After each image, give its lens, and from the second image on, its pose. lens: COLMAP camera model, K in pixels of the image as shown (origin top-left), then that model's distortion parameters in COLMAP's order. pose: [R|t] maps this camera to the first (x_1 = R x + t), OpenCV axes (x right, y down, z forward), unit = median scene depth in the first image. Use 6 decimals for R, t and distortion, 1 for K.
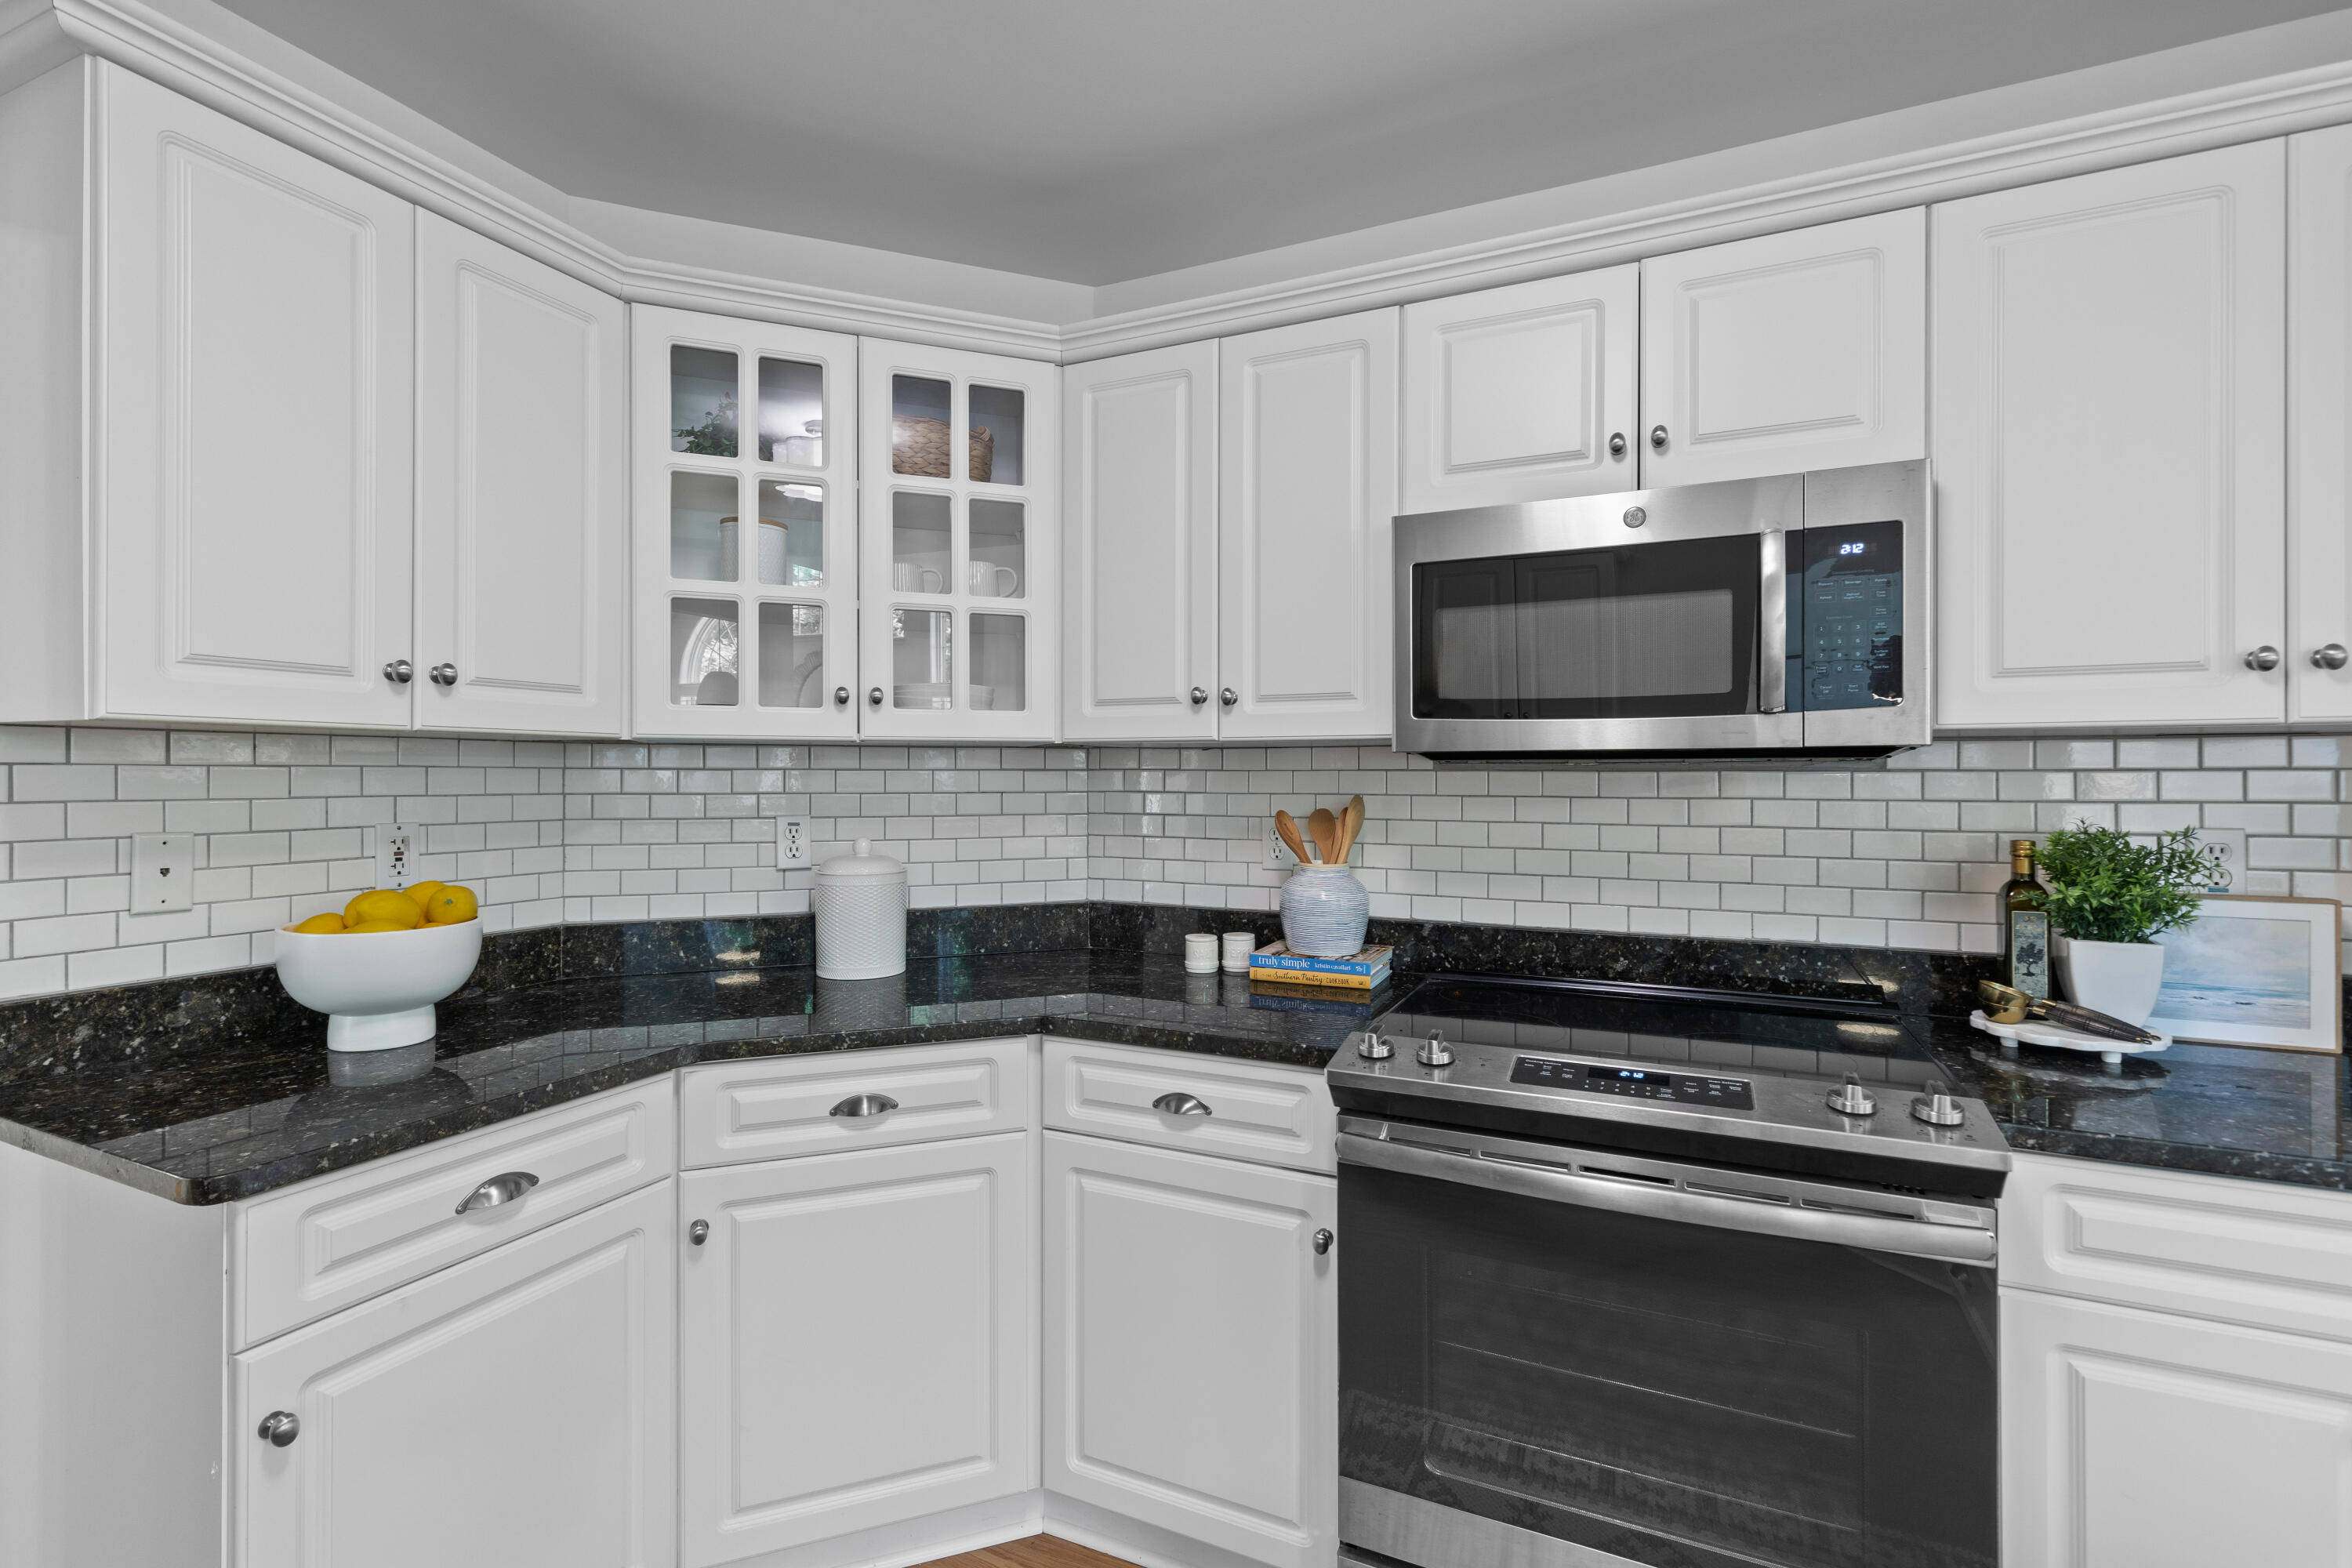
lens RADIAL K [[1051.0, 0, 1170.7], [0, 1051.0, 778.3], [0, 0, 1]] dist [0.017489, -0.000187]
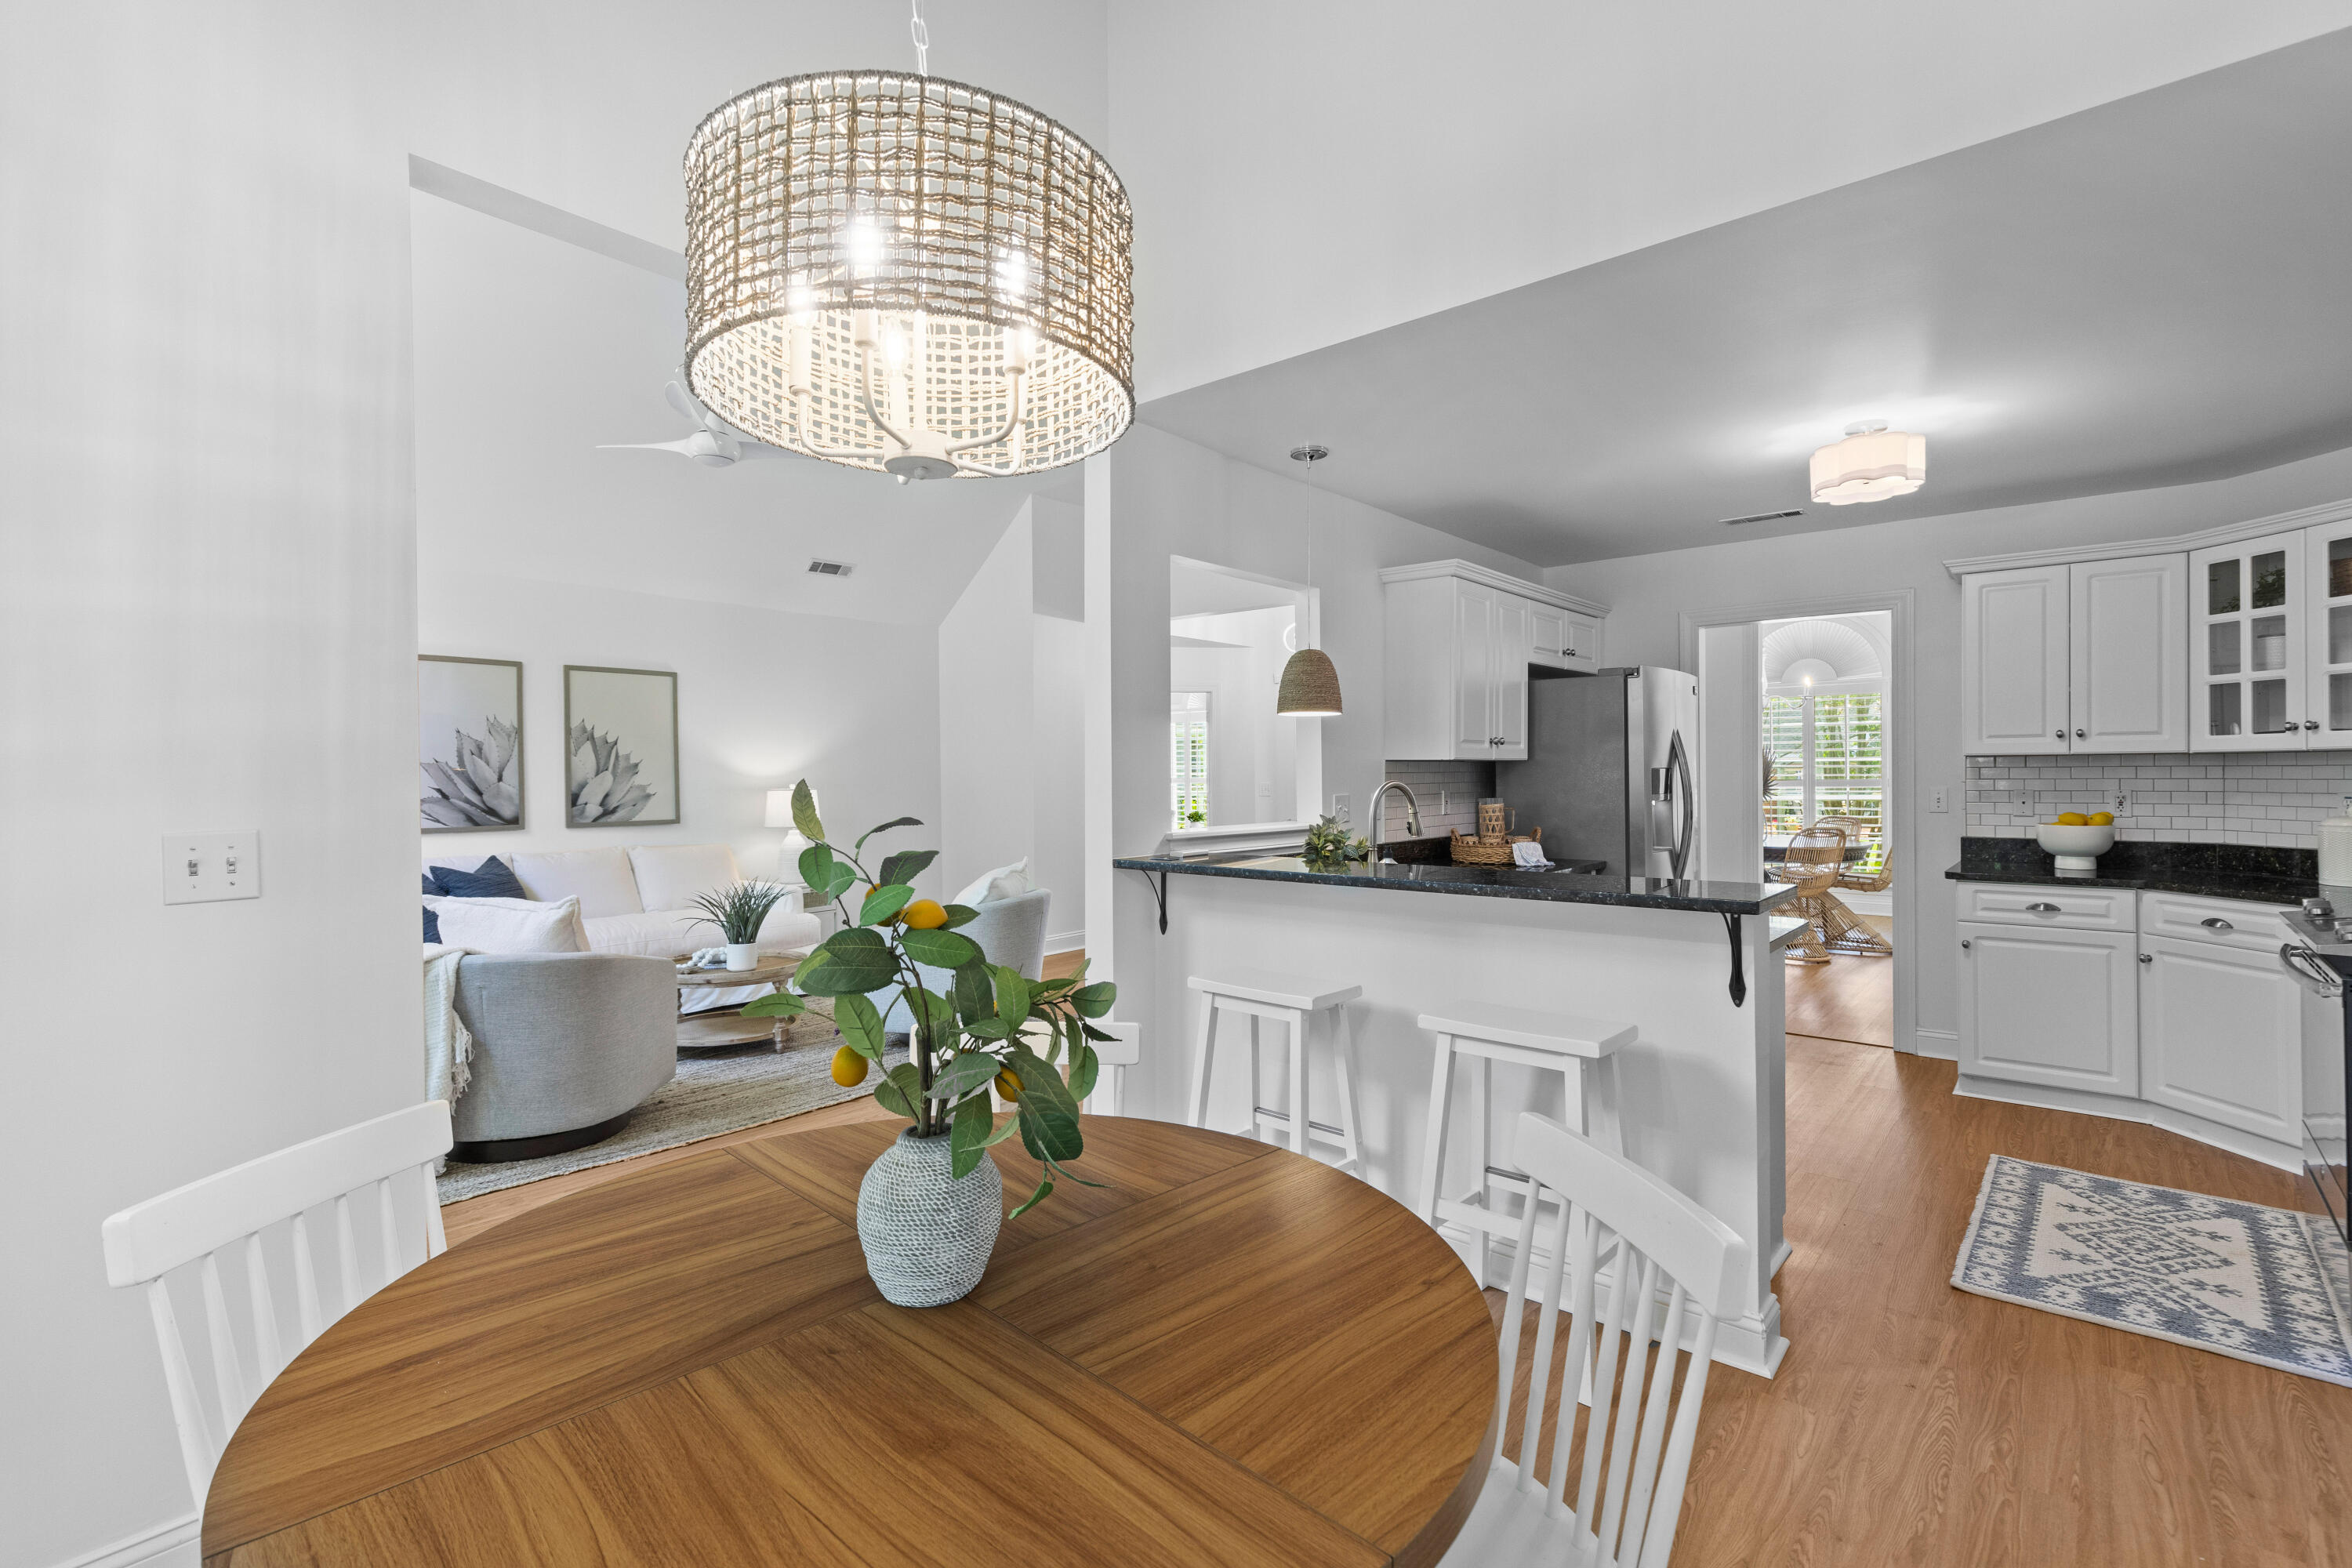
lens RADIAL K [[1051.0, 0, 1170.7], [0, 1051.0, 778.3], [0, 0, 1]] dist [0.017489, -0.000187]
pose [[-0.313971, -0.001660, -0.949431, 2.225792], [0.001570, 0.999996, -0.002268, 0.016909], [0.949431, -0.002203, -0.313967, -0.300641]]
